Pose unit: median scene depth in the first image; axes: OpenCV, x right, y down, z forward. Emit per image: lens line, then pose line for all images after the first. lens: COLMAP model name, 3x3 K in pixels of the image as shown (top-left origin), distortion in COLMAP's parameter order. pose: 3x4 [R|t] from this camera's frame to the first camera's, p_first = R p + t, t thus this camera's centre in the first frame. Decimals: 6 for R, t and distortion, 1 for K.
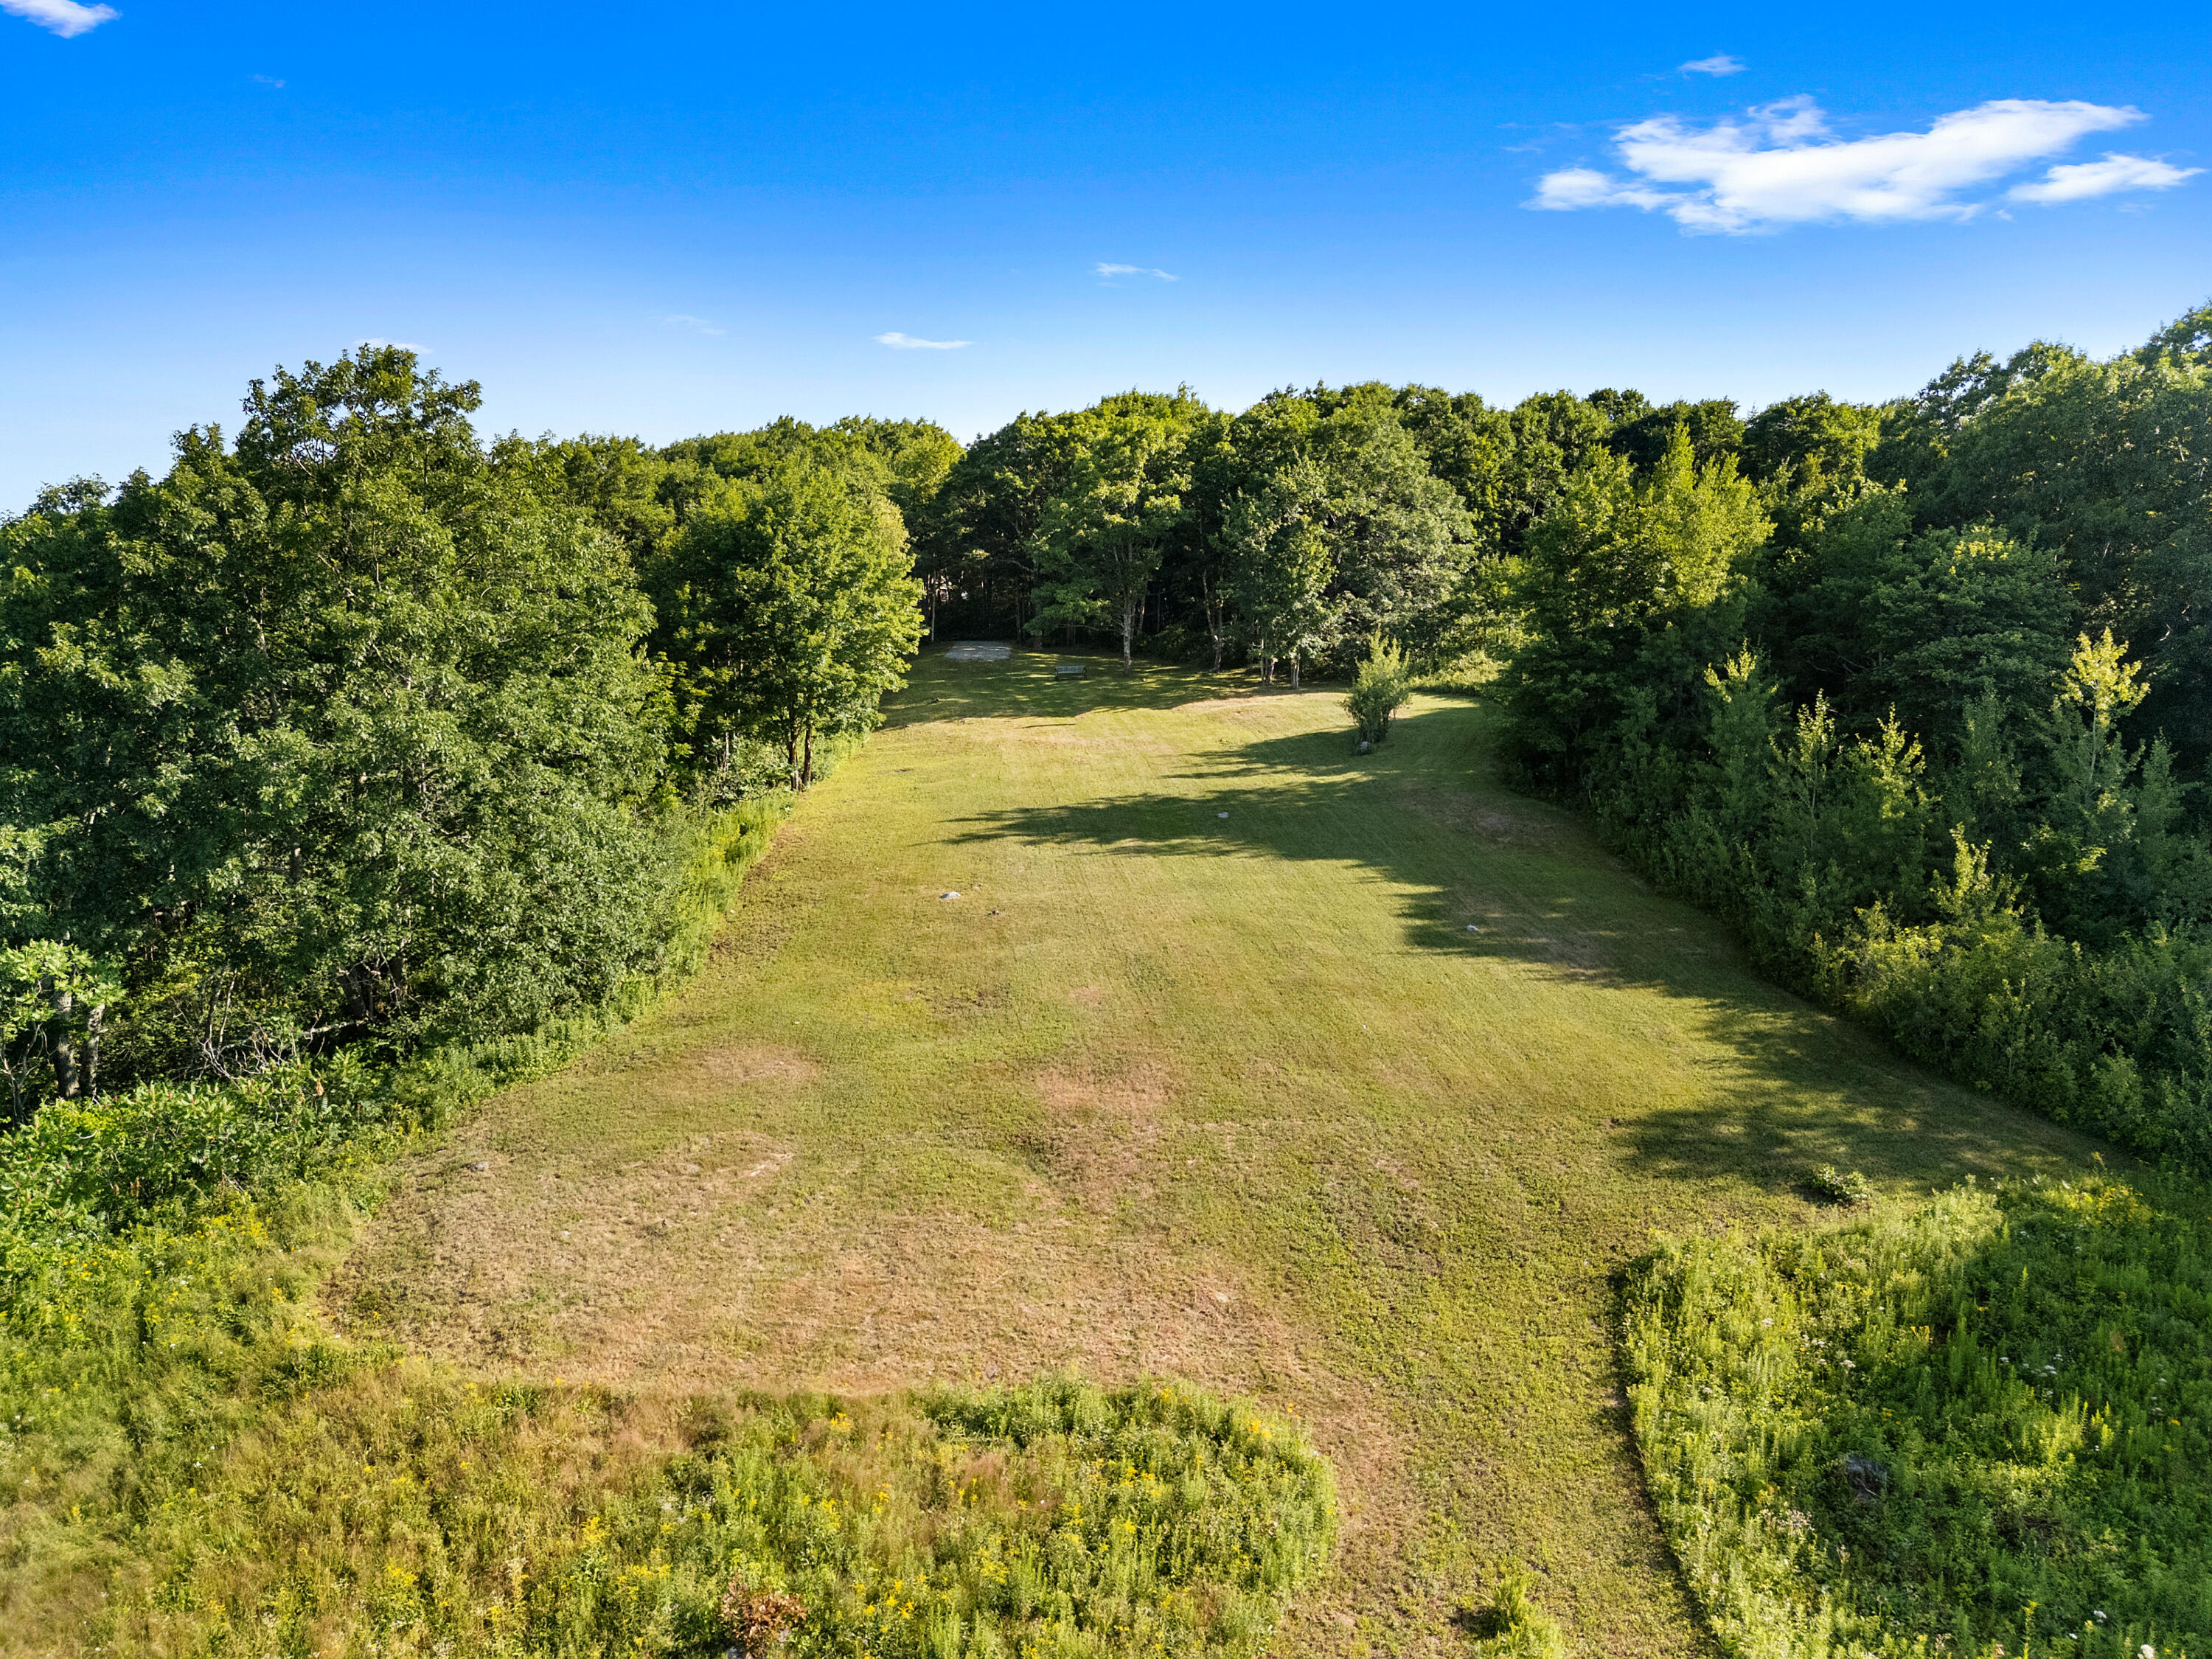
lens RADIAL K [[1628.6, 0, 1117.7], [0, 1628.6, 819.8], [0, 0, 1]] dist [0.039102, -0.037630]
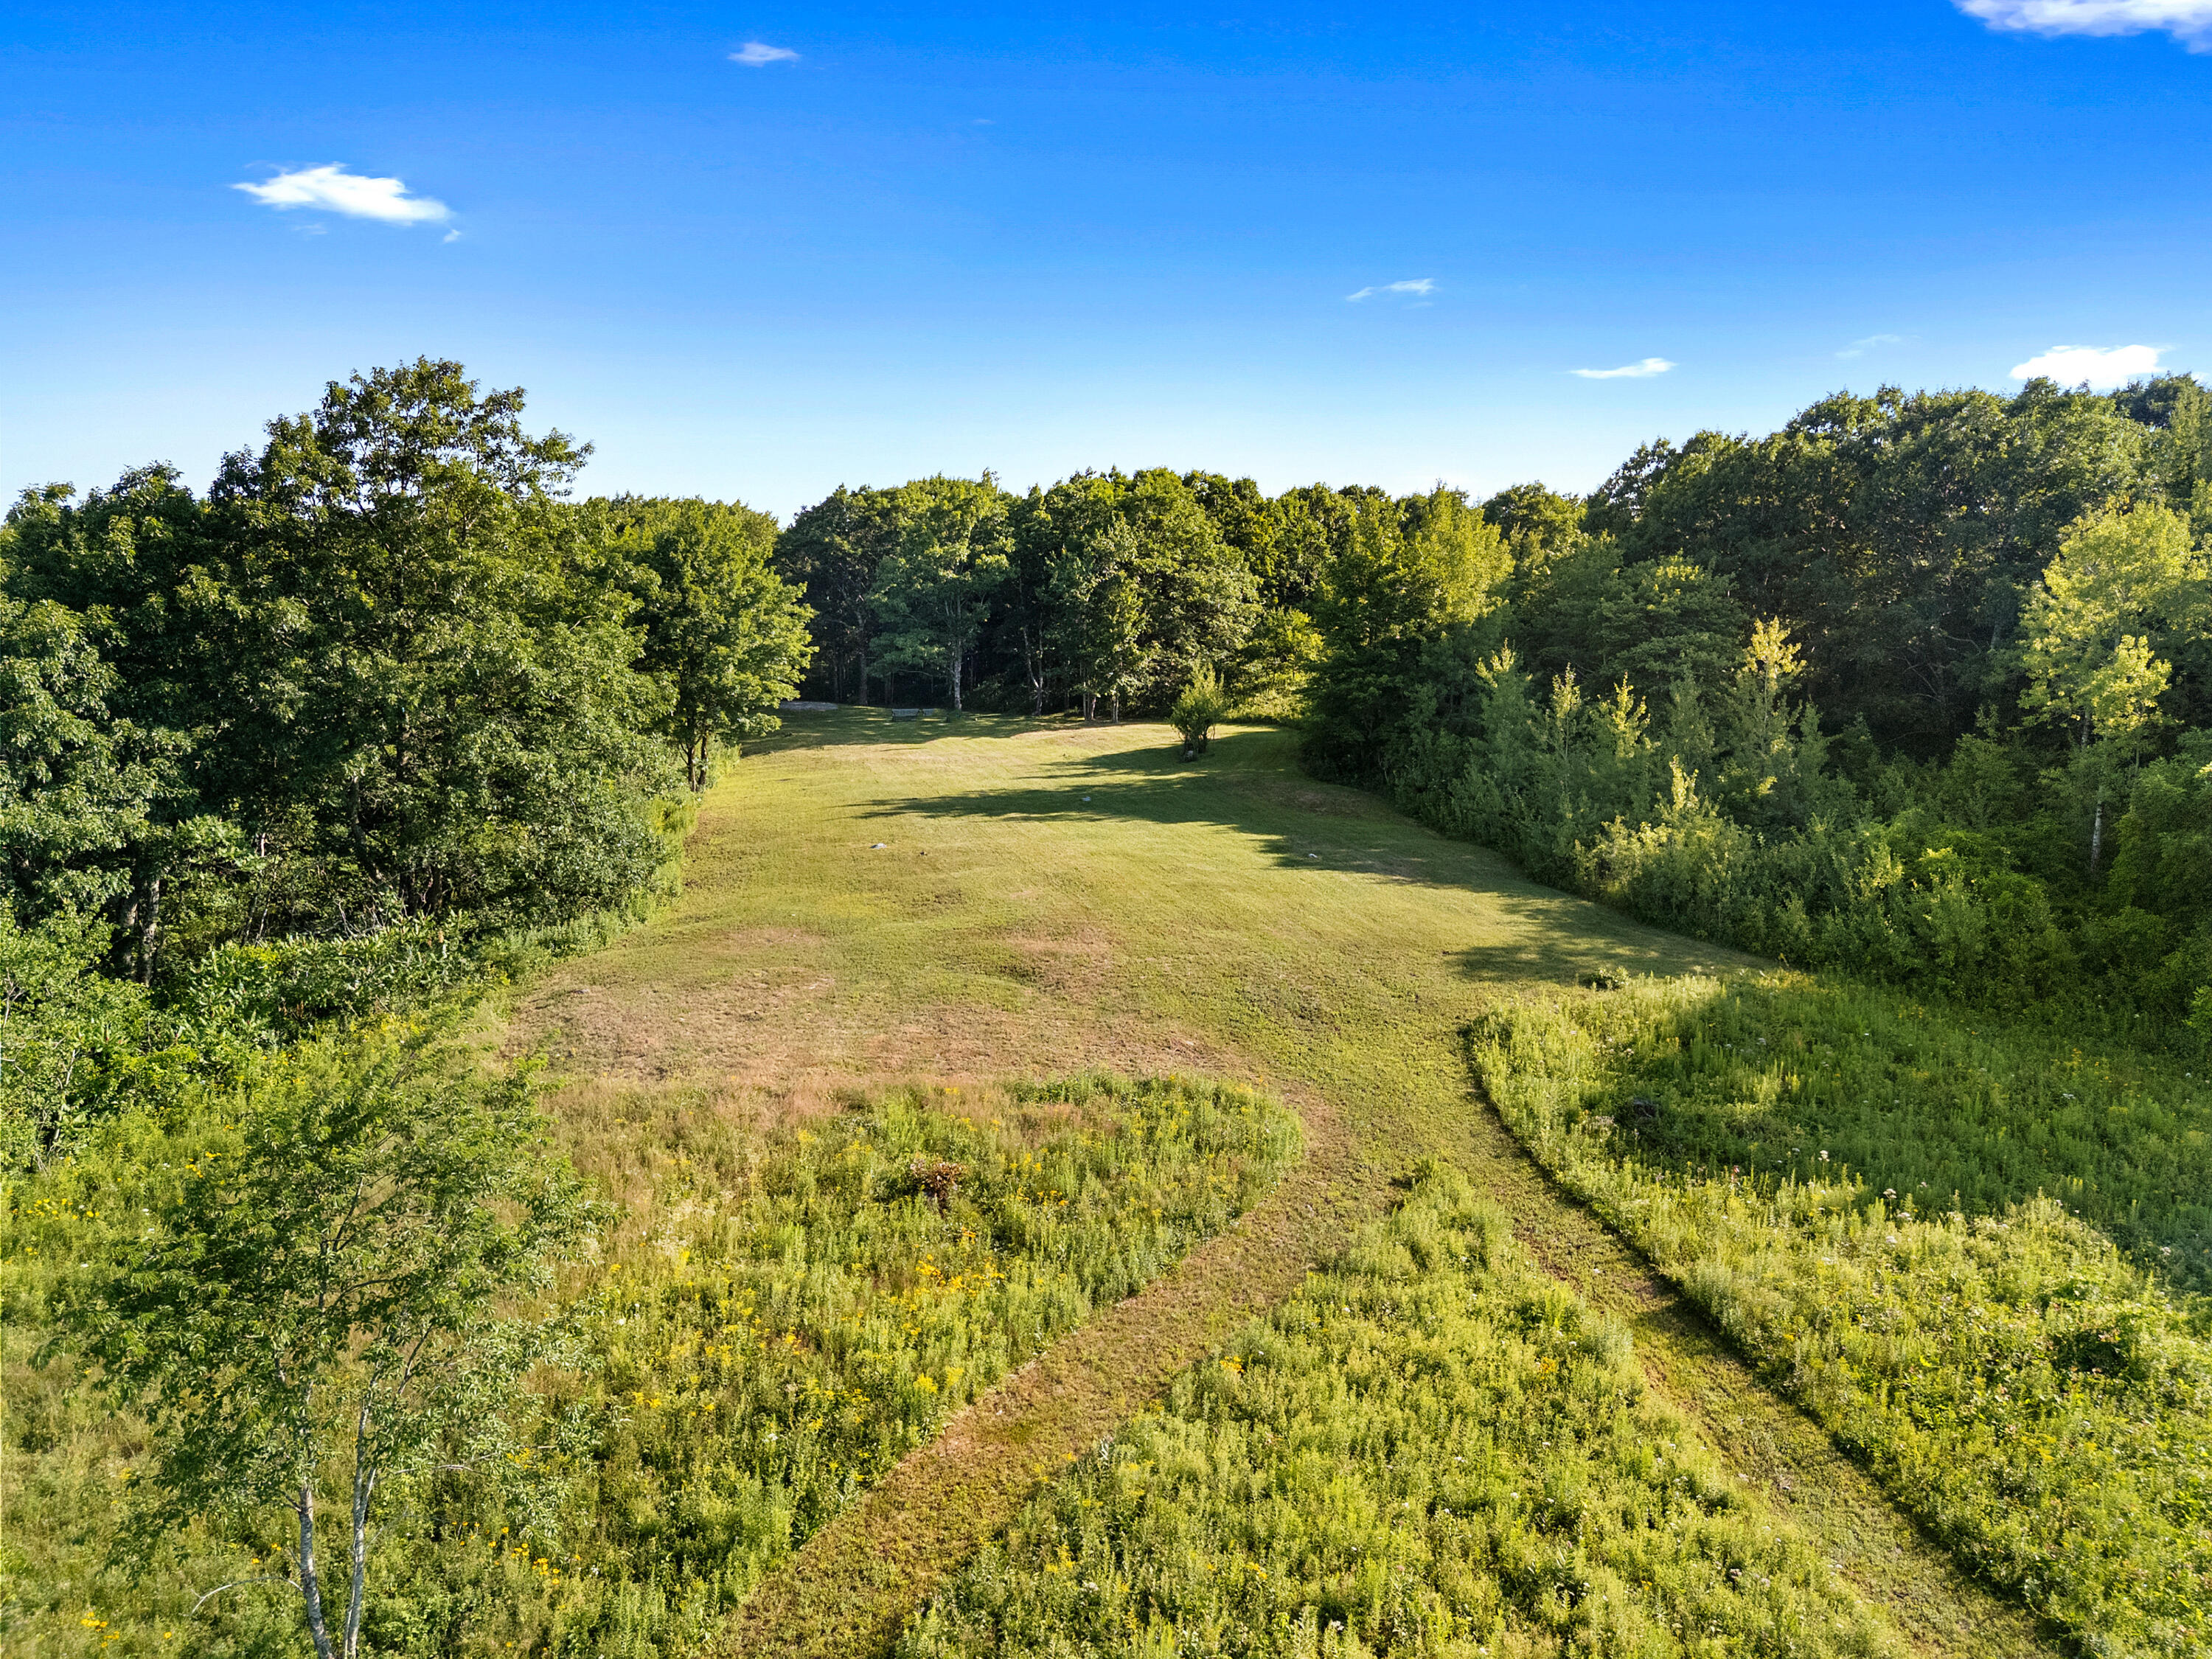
lens RADIAL K [[1628.6, 0, 1125.0], [0, 1628.6, 829.2], [0, 0, 1]] dist [0.039102, -0.037630]
pose [[0.986838, -0.016052, 0.160913, -0.126327], [0.026805, 0.997533, -0.064880, 0.125437], [-0.159475, 0.068340, 0.984834, -0.205814]]
